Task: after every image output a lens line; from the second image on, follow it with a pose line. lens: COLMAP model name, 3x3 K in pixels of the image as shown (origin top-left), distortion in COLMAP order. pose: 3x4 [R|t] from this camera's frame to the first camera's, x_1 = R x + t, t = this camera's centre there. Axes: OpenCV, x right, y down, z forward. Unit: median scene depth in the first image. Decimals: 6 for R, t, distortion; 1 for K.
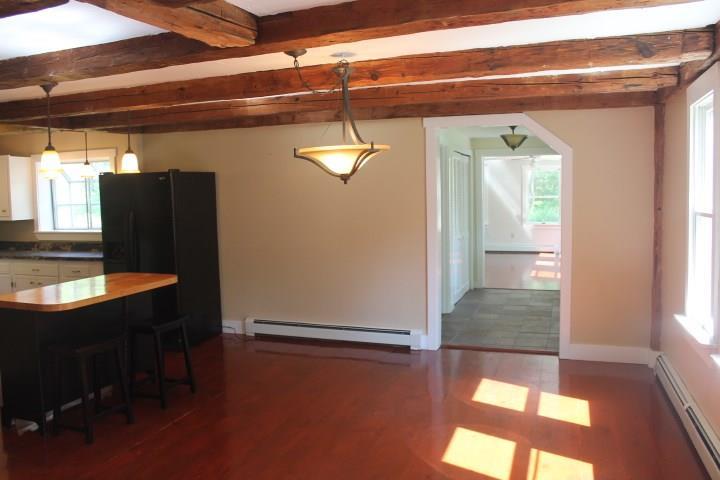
lens RADIAL K [[586.9, 0, 360.0], [0, 586.9, 240.0], [0, 0, 1]] dist [-0.092423, -0.000690]
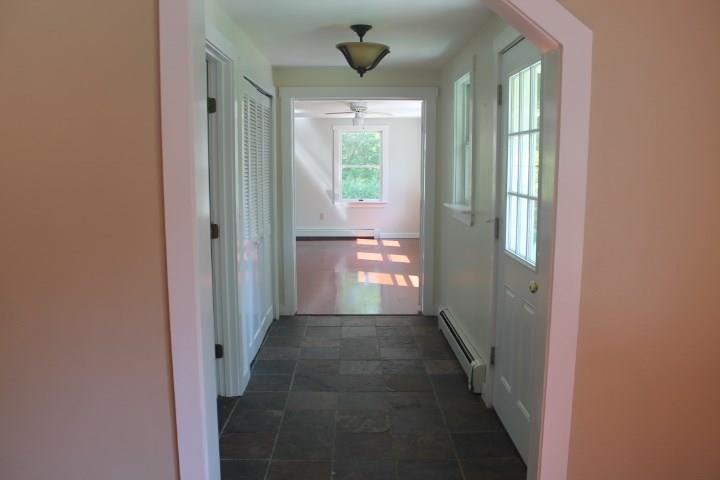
lens RADIAL K [[586.9, 0, 360.0], [0, 586.9, 240.0], [0, 0, 1]] dist [-0.092423, -0.000690]
pose [[0.940223, -0.025691, 0.339590, 0.067859], [0.007838, 0.998519, 0.053842, -0.030741], [-0.340470, -0.047962, 0.939031, 0.403717]]
